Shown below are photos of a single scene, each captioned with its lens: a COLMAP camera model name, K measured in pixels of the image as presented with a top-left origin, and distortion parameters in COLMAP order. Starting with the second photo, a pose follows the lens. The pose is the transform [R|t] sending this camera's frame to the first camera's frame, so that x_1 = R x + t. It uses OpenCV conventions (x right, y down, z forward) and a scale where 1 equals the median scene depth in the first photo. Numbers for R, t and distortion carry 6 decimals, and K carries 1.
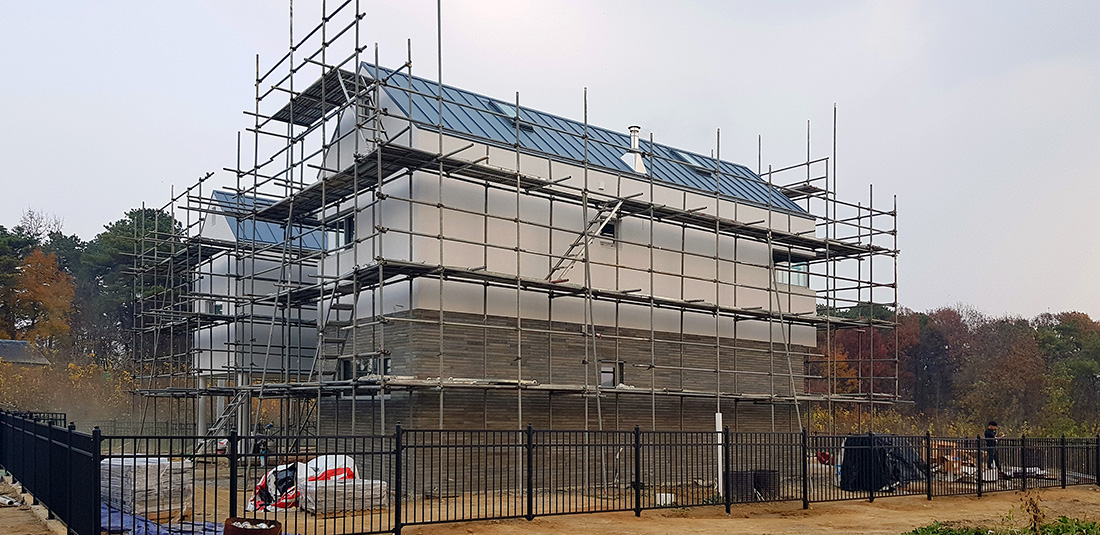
lens RADIAL K [[818.3, 0, 604.8], [0, 818.3, 388.4], [0, 0, 1]] dist [0.002338, -0.003739]
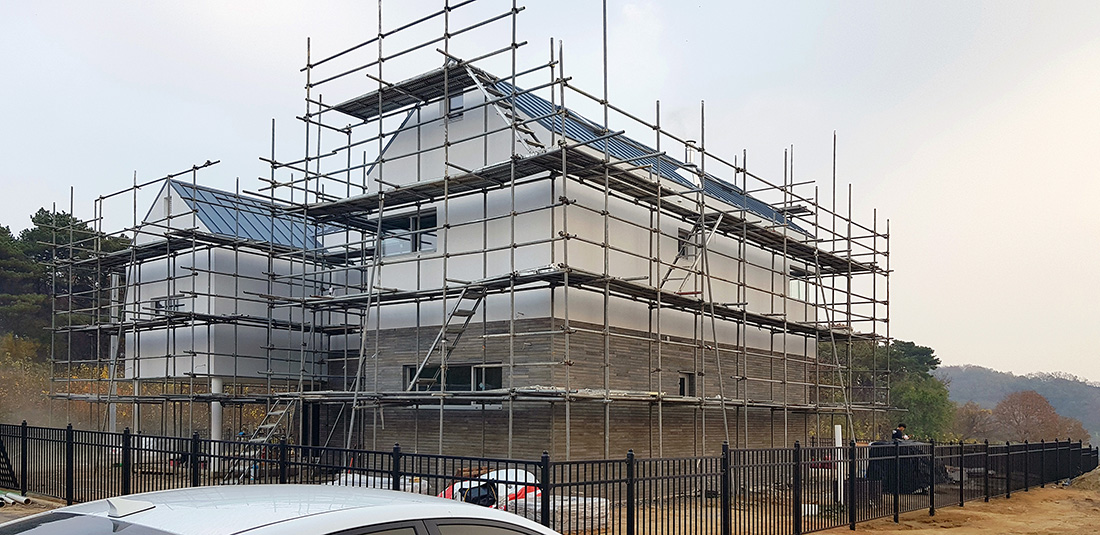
lens RADIAL K [[790.7, 0, 549.4], [0, 790.7, 396.6], [0, 0, 1]] dist [0.000892, -0.001242]
pose [[0.983023, 0.004587, 0.183423, -0.352674], [-0.006275, 0.999943, 0.008623, -0.010090], [-0.183373, -0.009627, 0.982996, 0.067372]]
